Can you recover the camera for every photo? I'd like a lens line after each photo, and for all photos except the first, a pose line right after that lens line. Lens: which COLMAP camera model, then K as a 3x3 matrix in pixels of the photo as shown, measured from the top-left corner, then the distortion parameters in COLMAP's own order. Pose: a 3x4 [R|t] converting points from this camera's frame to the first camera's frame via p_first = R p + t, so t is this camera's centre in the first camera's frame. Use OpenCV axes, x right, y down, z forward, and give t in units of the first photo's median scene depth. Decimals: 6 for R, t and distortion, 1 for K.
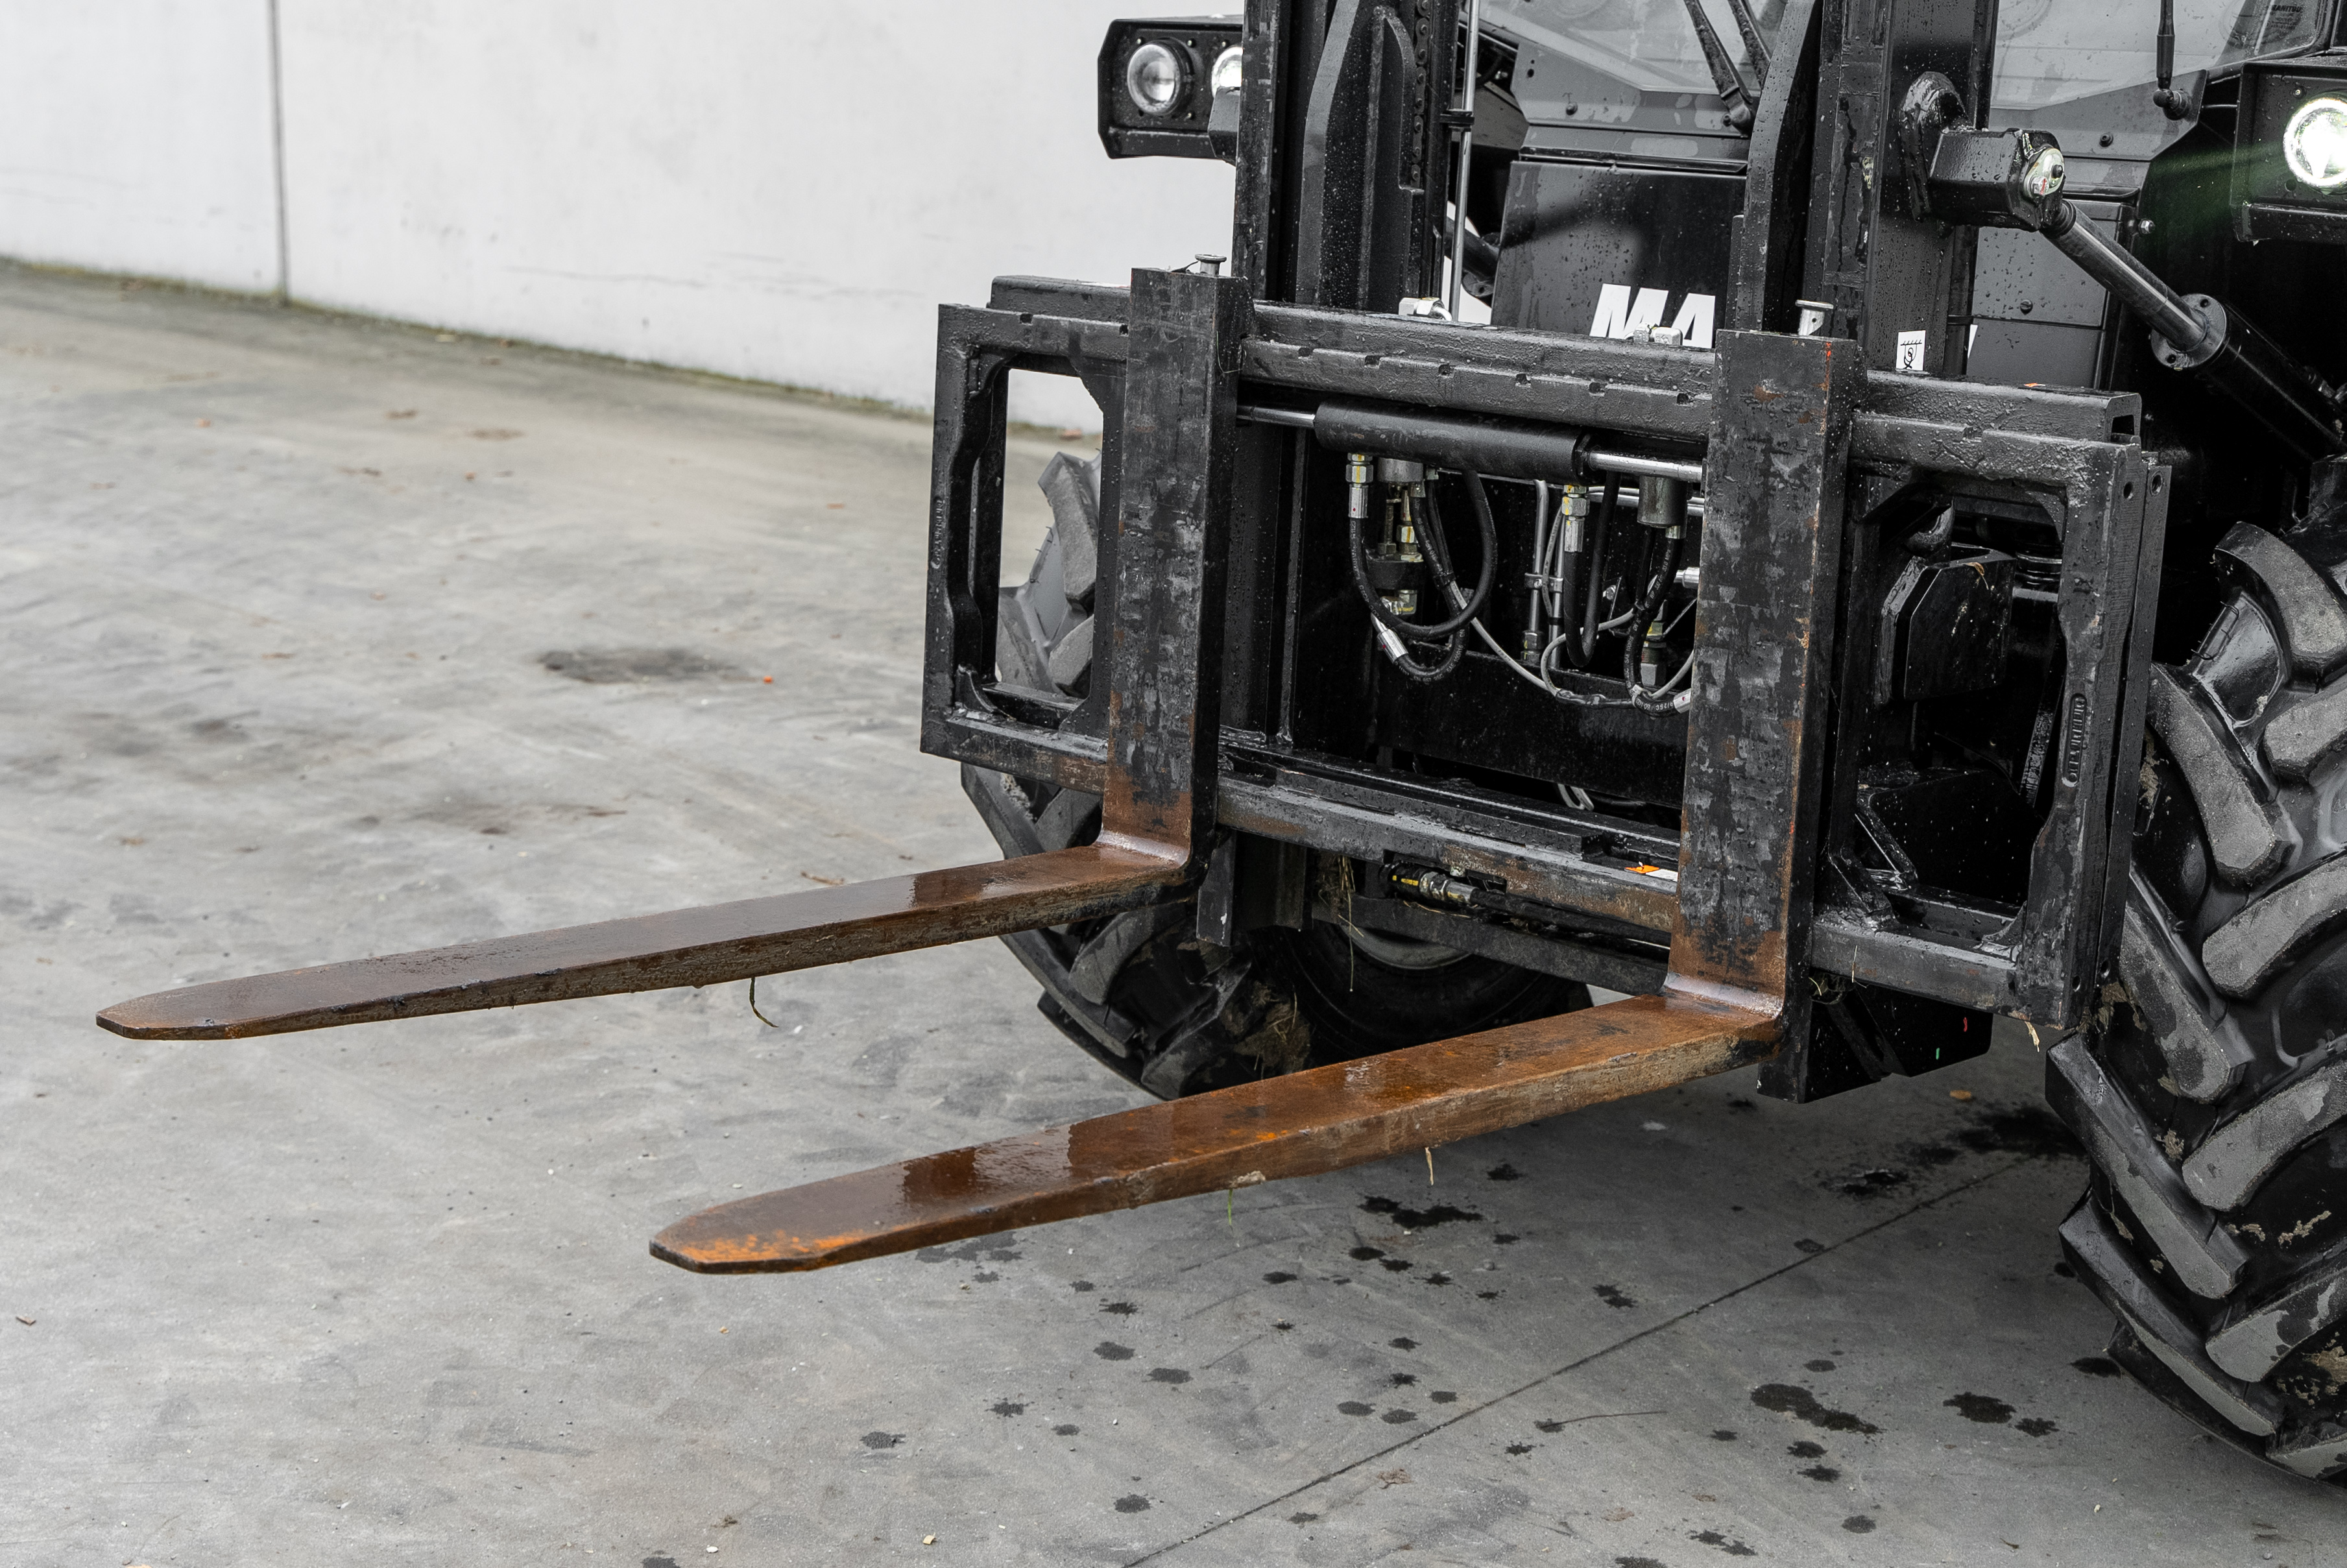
lens RADIAL K [[3663.8, 0, 1180.2], [0, 3663.8, 776.7], [0, 0, 1]] dist [0.008306, 0.000000]
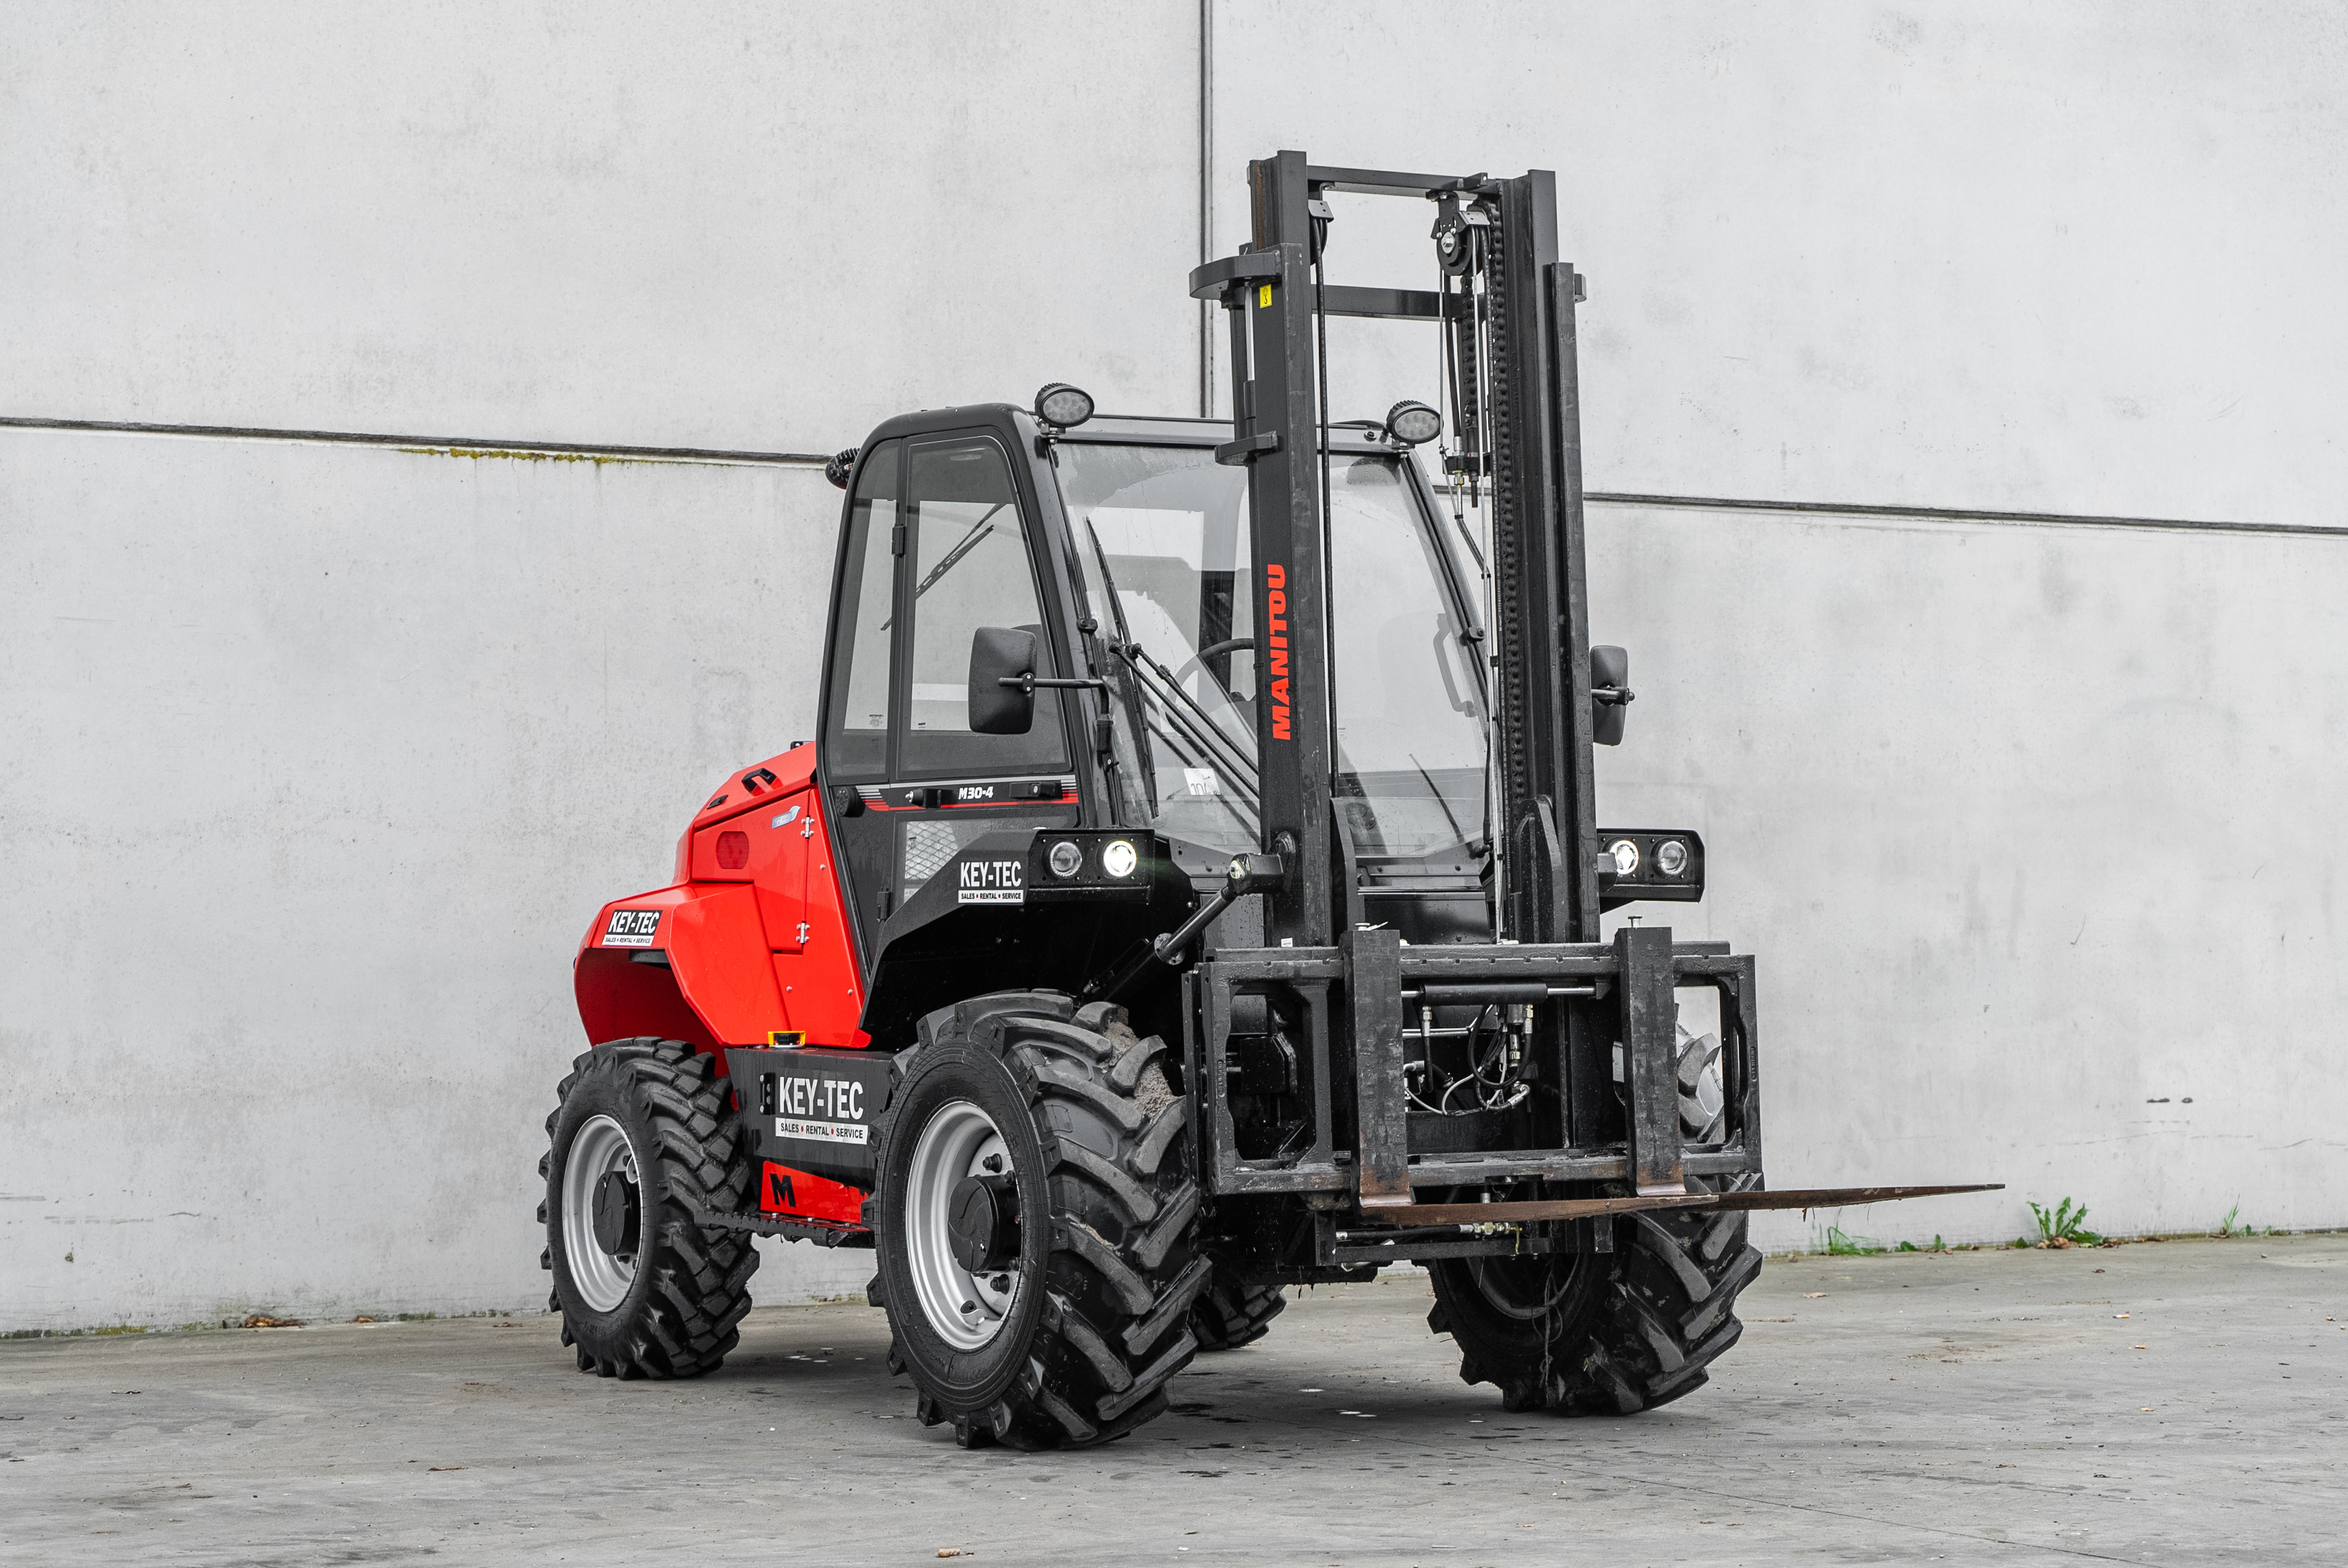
lens RADIAL K [[5375.3, 0, 1164.5], [0, 5375.3, 799.0], [0, 0, 1]] dist [0.029544, 0.000000]
pose [[0.268757, 0.004729, 0.963196, -3.486917], [0.231653, 0.970320, -0.069401, -0.023604], [-0.934937, 0.241779, 0.259685, 0.304955]]
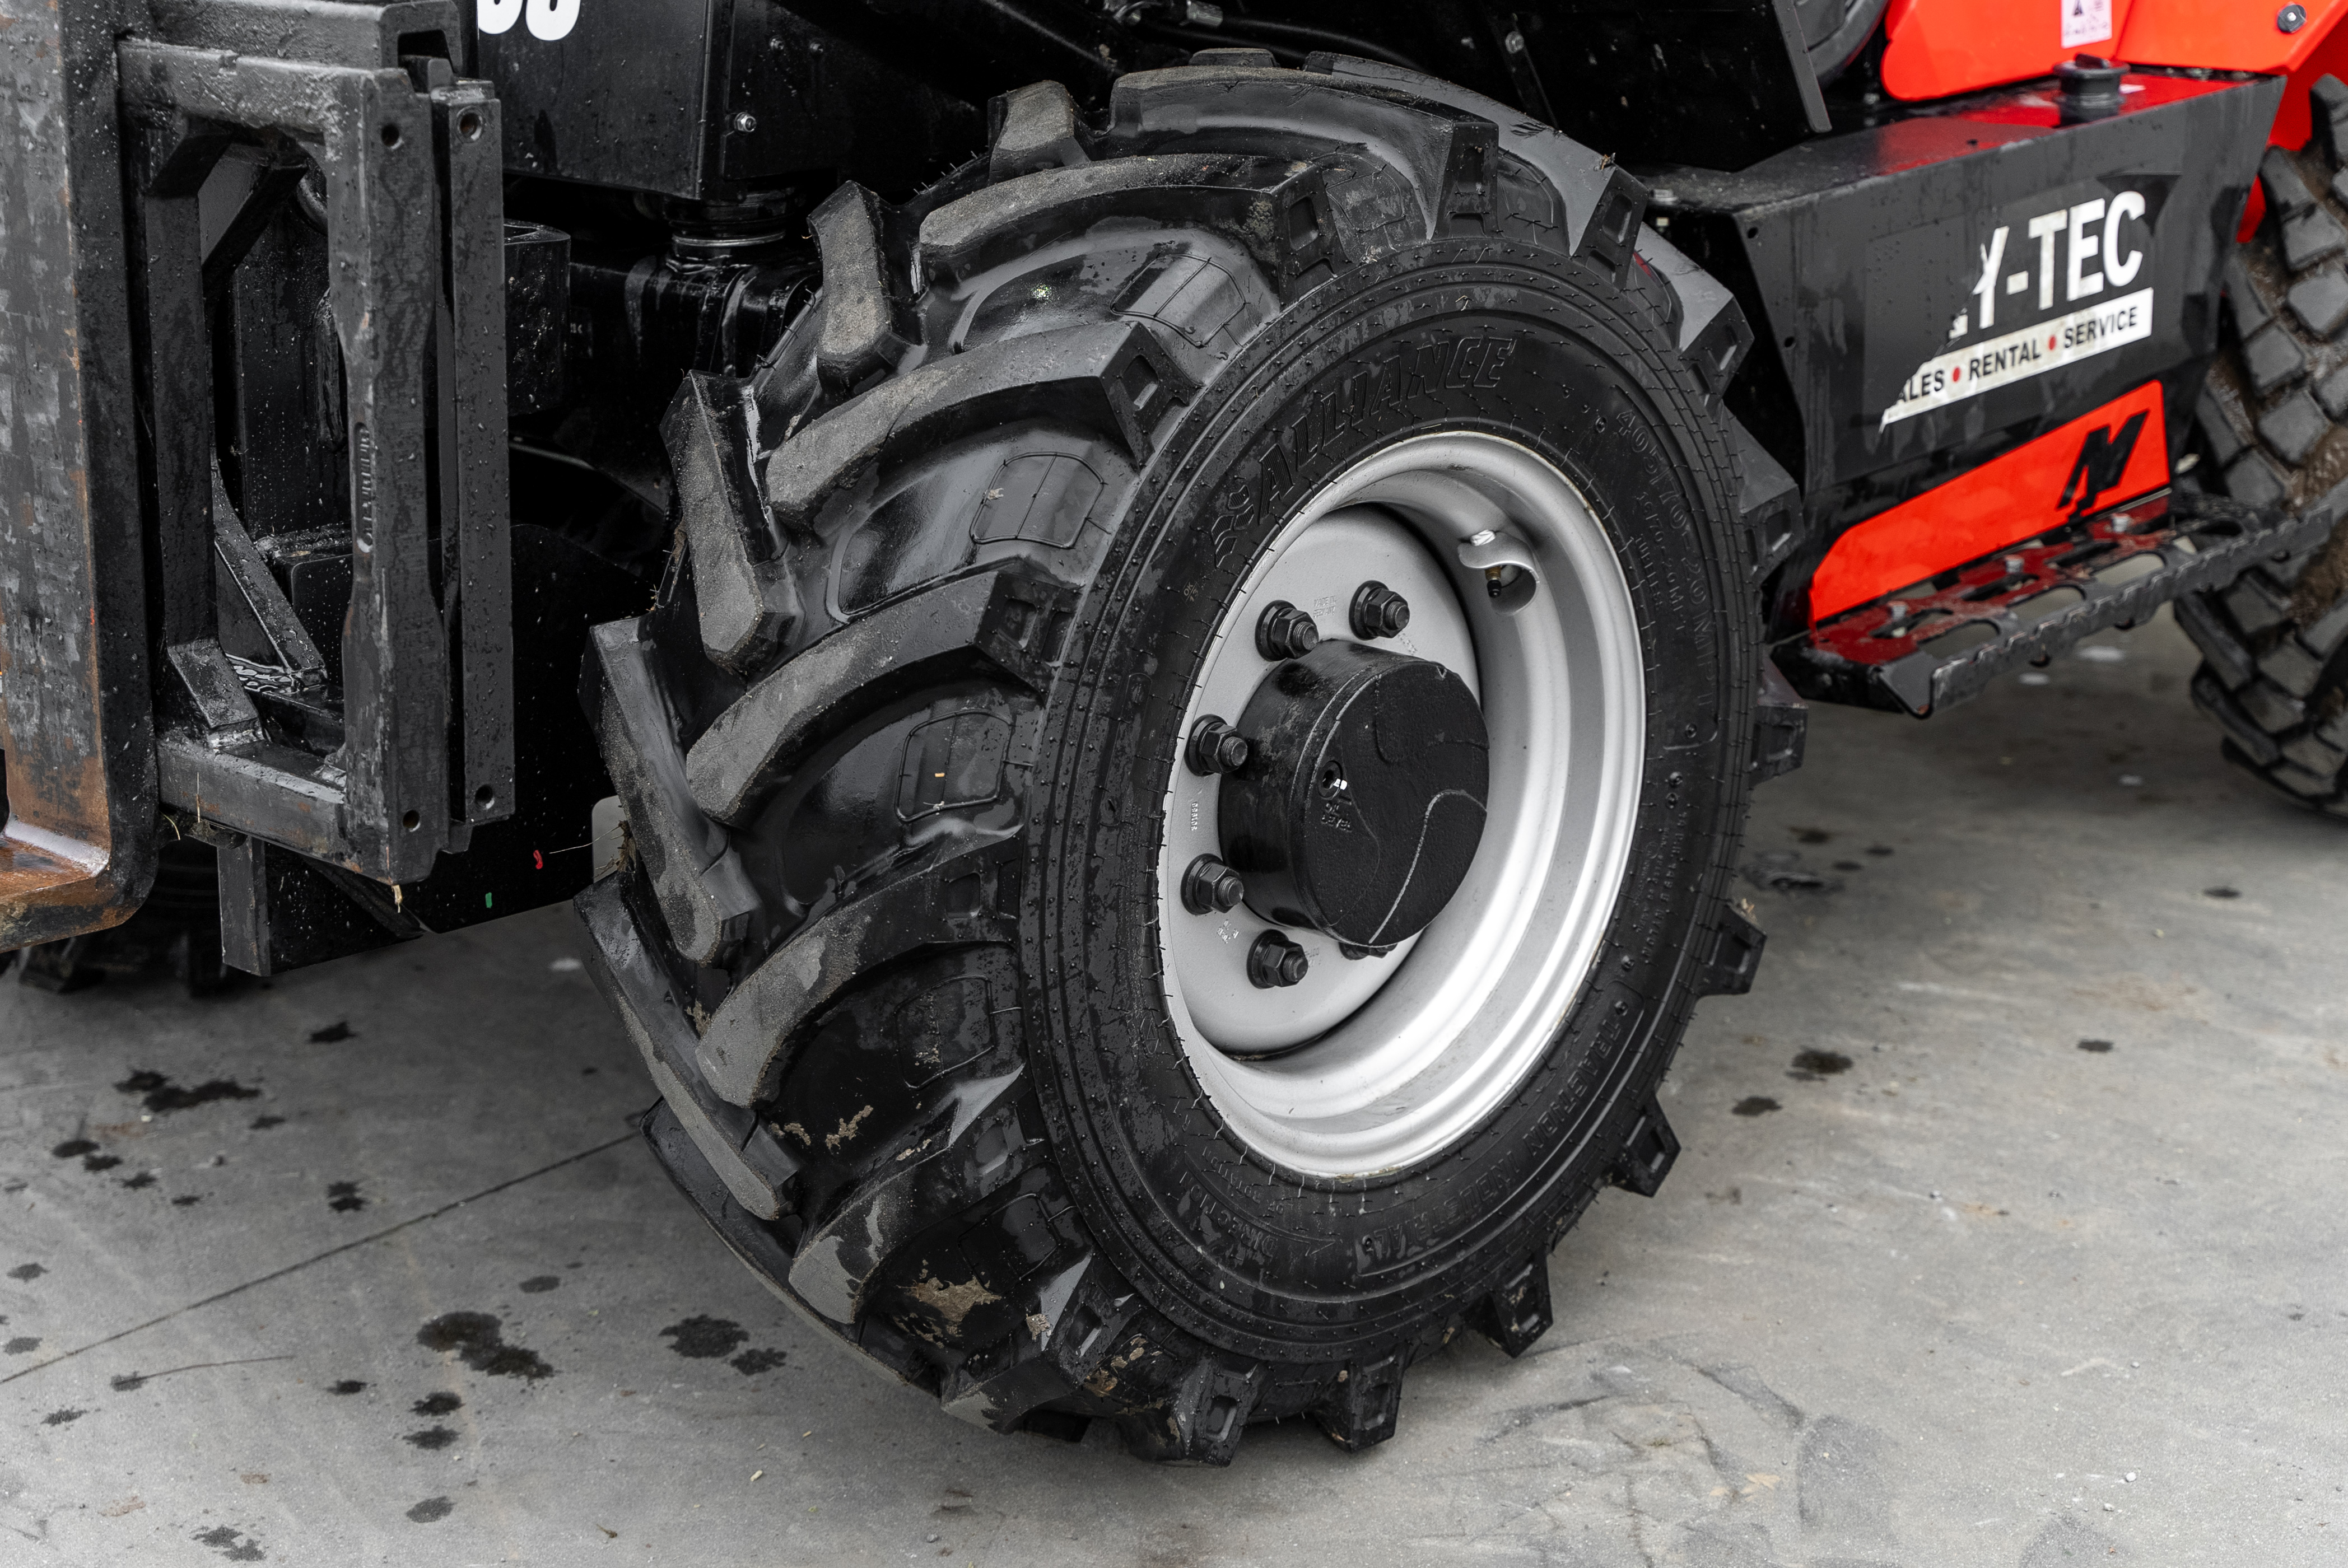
lens RADIAL K [[3805.7, 0, 1178.6], [0, 3805.7, 790.0], [0, 0, 1]] dist [0.006869, 0.000000]
pose [[0.999453, -0.032499, 0.006042, 0.373517], [0.031976, 0.996853, 0.072544, 0.000174], [-0.008381, -0.072311, 0.997347, 0.231437]]
